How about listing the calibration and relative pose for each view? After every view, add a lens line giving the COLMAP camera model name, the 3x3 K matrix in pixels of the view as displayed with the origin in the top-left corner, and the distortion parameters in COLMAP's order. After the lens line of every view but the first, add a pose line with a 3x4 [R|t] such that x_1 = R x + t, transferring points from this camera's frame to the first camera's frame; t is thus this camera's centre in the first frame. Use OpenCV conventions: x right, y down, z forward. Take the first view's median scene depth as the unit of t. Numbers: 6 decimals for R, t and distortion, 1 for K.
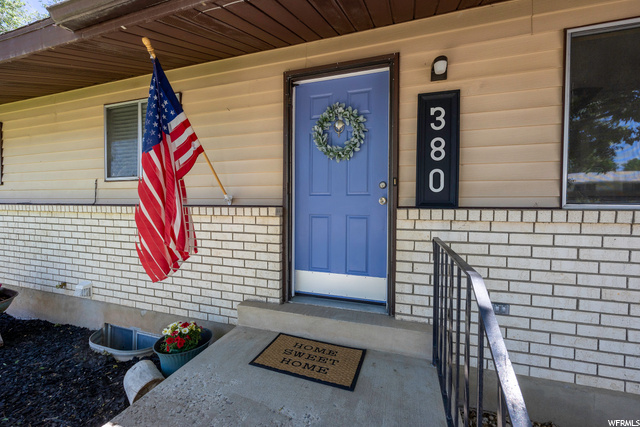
lens RADIAL K [[260.1, 0, 320.4], [0, 260.1, 214.7], [0, 0, 1]] dist [-0.000844, -0.000064]
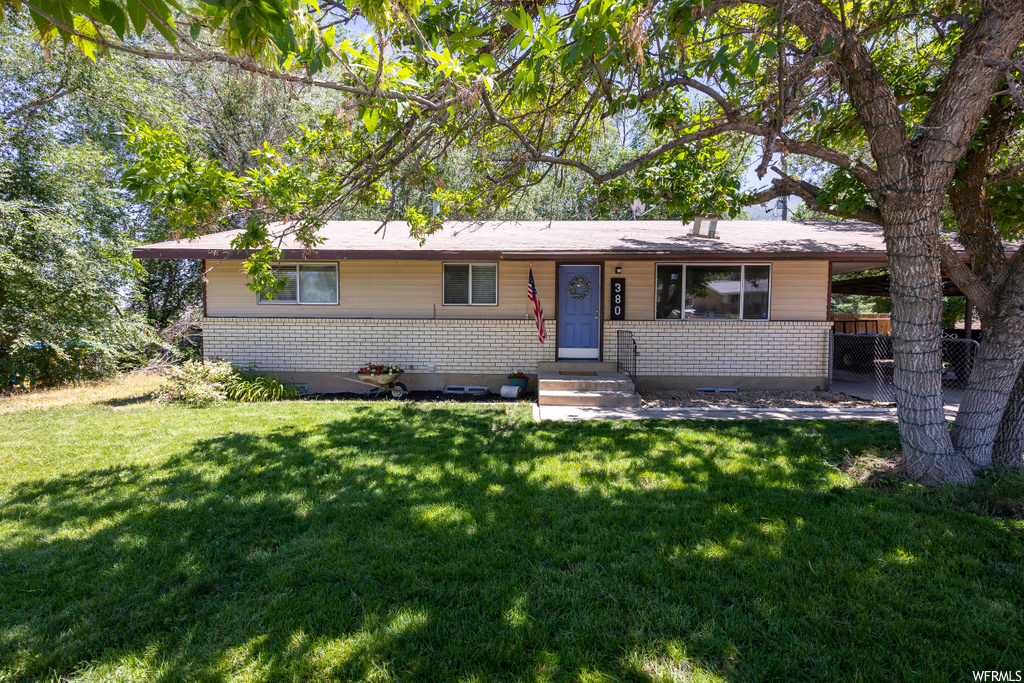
lens RADIAL K [[416.2, 0, 512.0], [0, 416.2, 339.3], [0, 0, 1]] dist [-0.000844, -0.000064]
pose [[0.959733, -0.020611, 0.280158, -1.783473], [0.010786, 0.999273, 0.036567, 0.002462], [-0.280708, -0.032073, 0.959257, -2.794407]]
